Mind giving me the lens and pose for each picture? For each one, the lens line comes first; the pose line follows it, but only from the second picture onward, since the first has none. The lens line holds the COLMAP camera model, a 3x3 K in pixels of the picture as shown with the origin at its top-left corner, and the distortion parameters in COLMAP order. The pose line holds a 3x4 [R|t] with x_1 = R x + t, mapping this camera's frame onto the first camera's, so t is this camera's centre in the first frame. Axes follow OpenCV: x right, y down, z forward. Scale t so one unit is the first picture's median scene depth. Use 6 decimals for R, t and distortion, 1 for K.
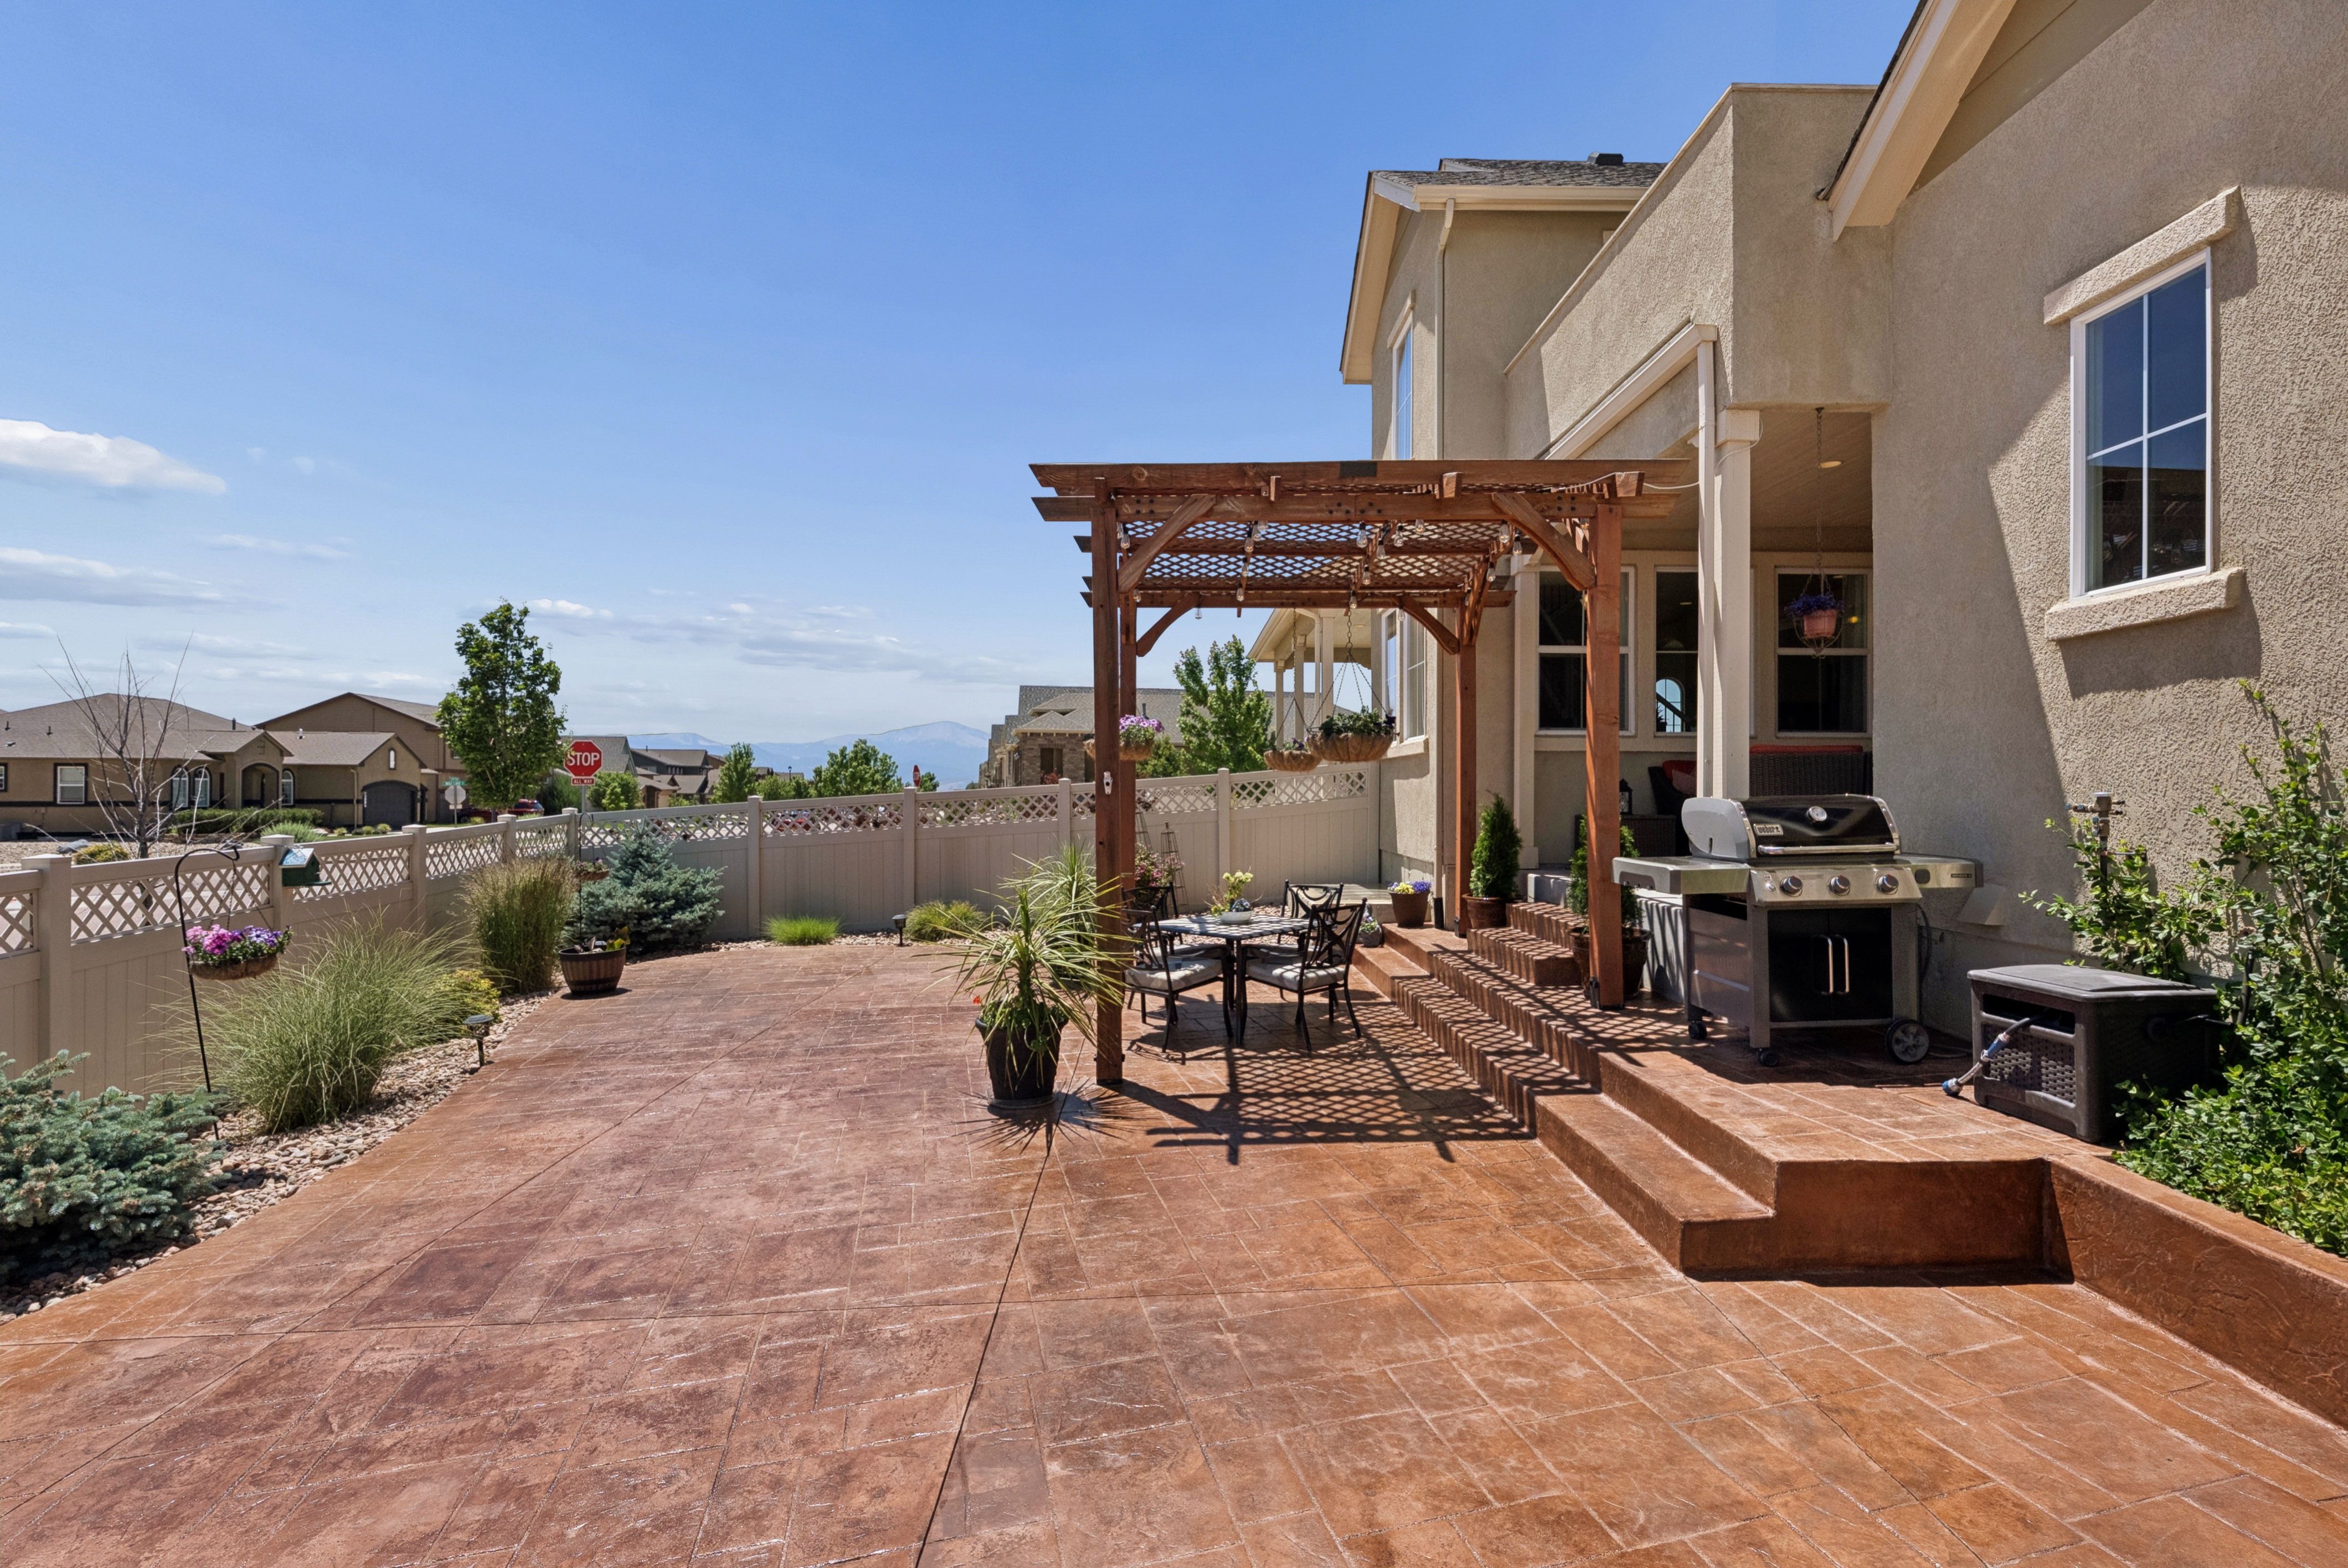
lens RADIAL K [[1045.0, 0, 1174.0], [0, 1045.0, 784.0], [0, 0, 1]] dist [-0.001427, -0.000494]
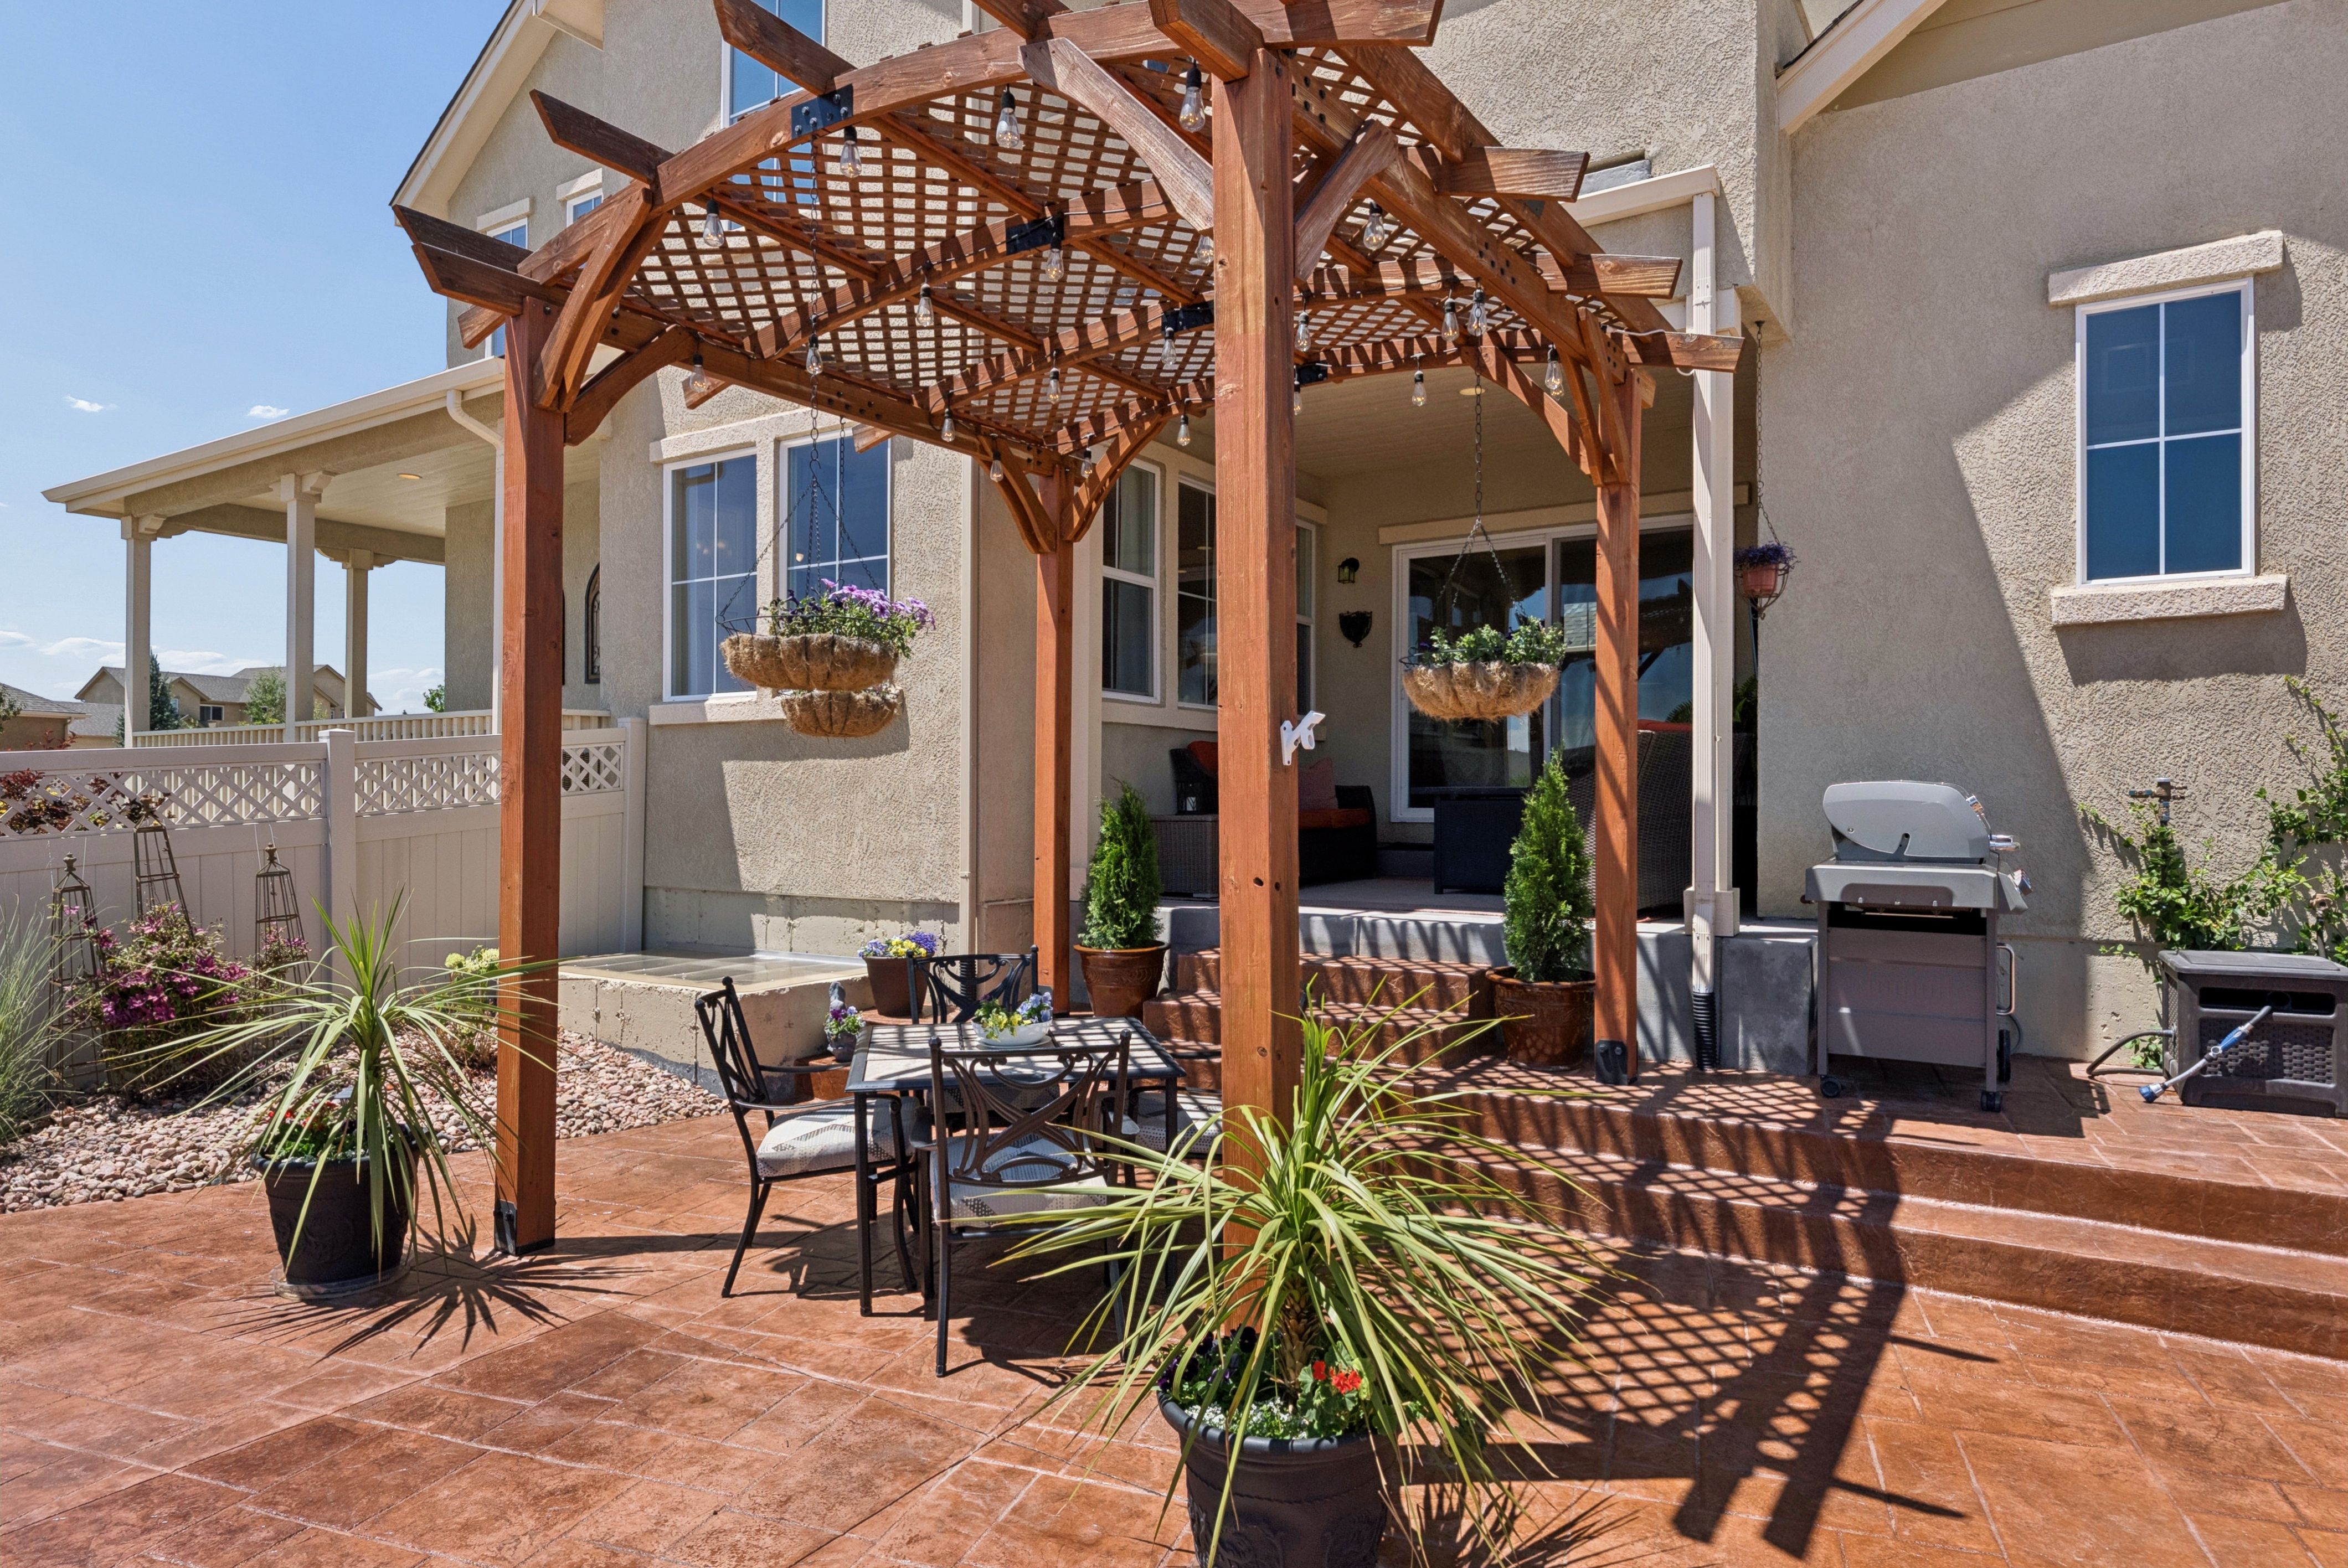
lens RADIAL K [[1389.9, 0, 1174.0], [0, 1389.9, 784.0], [0, 0, 1]] dist [-0.001022, 0.001804]
pose [[0.549478, 0.006690, 0.835482, -0.708454], [-0.007293, 0.999968, -0.003211, 0.023168], [-0.835477, -0.004329, 0.549509, 0.965406]]
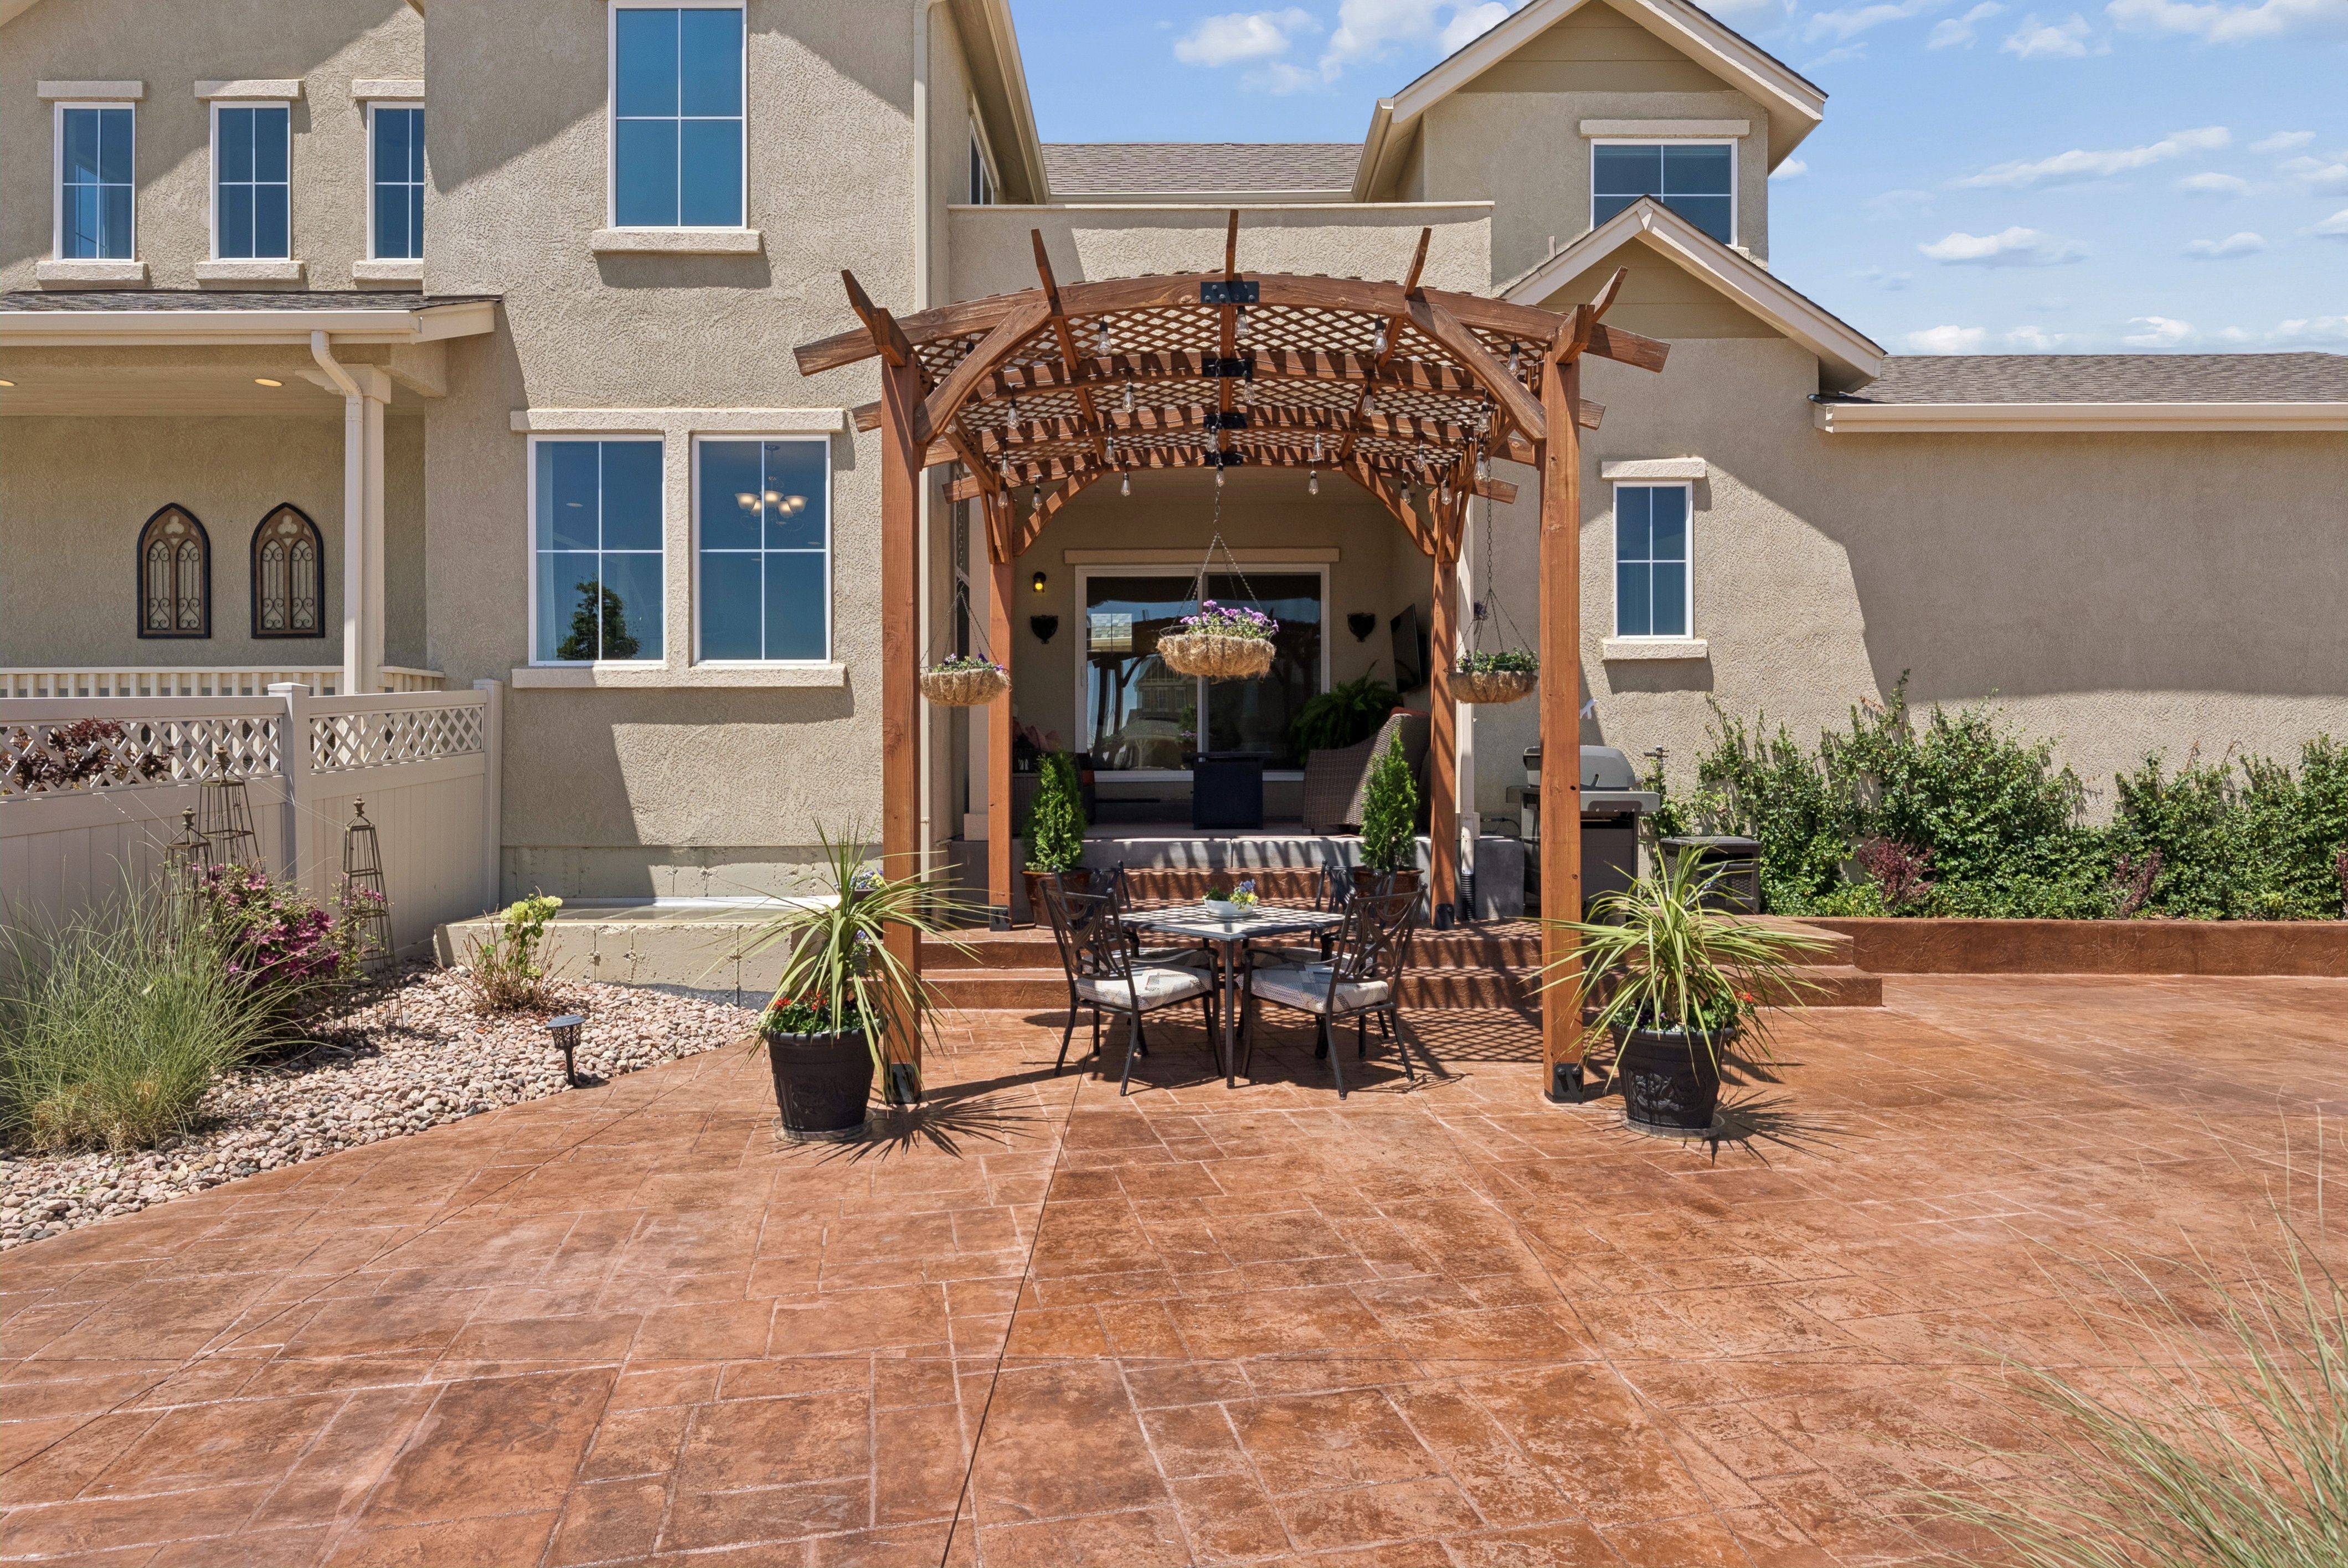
lens RADIAL K [[1329.3, 0, 1172.1], [0, 1329.3, 769.9], [0, 0, 1]] dist [0.002703, -0.001316]
pose [[0.007587, 0.004721, 0.999960, -1.385534], [-0.005042, 0.999976, -0.004683, 0.061514], [-0.999959, -0.005006, 0.007610, 1.694564]]
